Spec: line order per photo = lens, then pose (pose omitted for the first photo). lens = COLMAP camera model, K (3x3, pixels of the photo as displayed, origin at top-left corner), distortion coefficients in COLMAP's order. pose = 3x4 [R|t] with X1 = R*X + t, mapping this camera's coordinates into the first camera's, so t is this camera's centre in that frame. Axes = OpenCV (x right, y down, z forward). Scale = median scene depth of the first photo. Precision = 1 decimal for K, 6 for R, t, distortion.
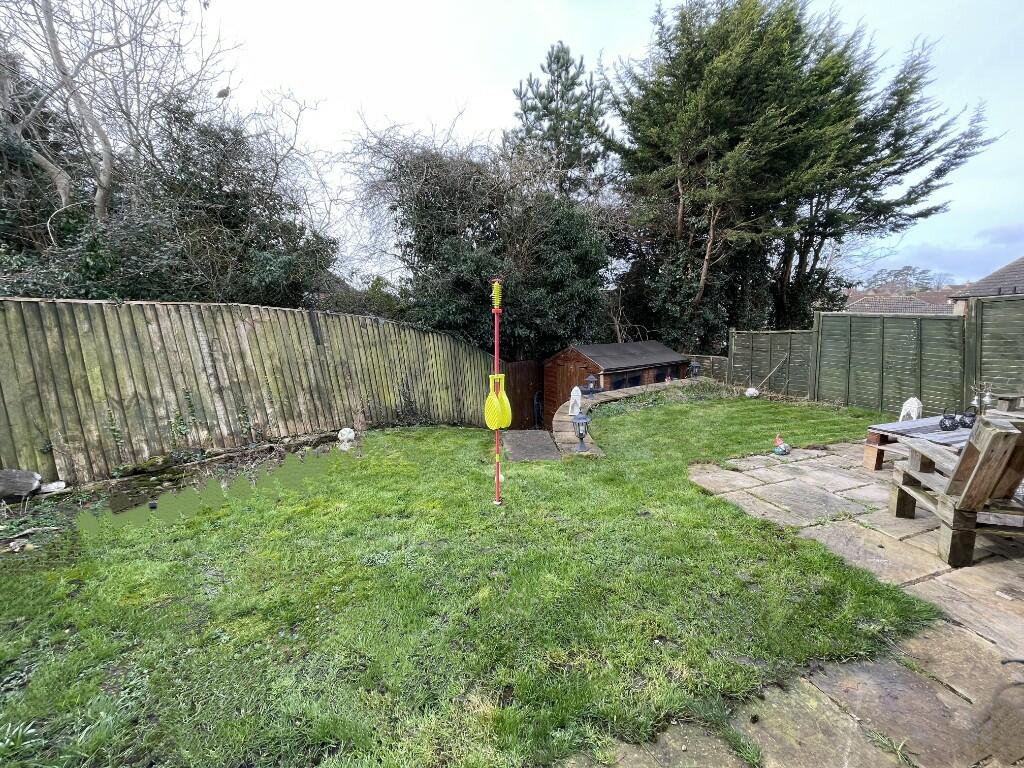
lens RADIAL K [[412.5, 0, 512.2], [0, 412.5, 383.2], [0, 0, 1]] dist [-0.012370, 0.002167]
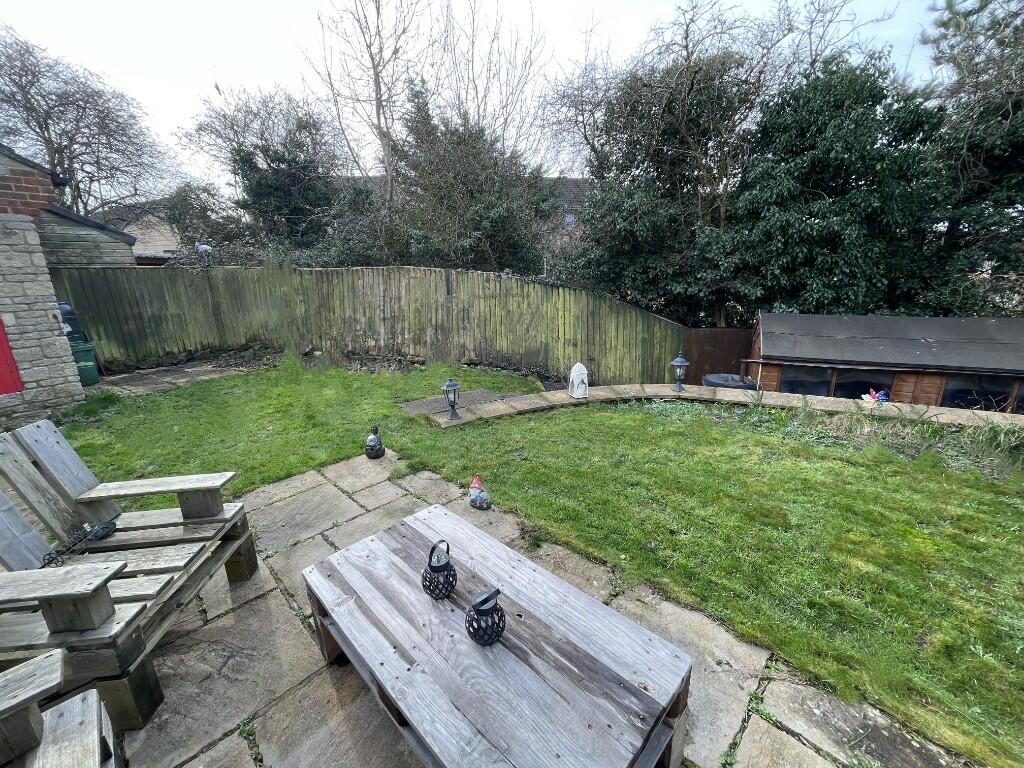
lens RADIAL K [[412.5, 0, 512.9], [0, 412.5, 383.6], [0, 0, 1]] dist [-0.012370, 0.002167]
pose [[0.459332, 0.230887, -0.857733, 0.964599], [-0.118761, 0.972921, 0.198294, -0.114970], [0.880289, 0.010783, 0.474314, 0.604864]]
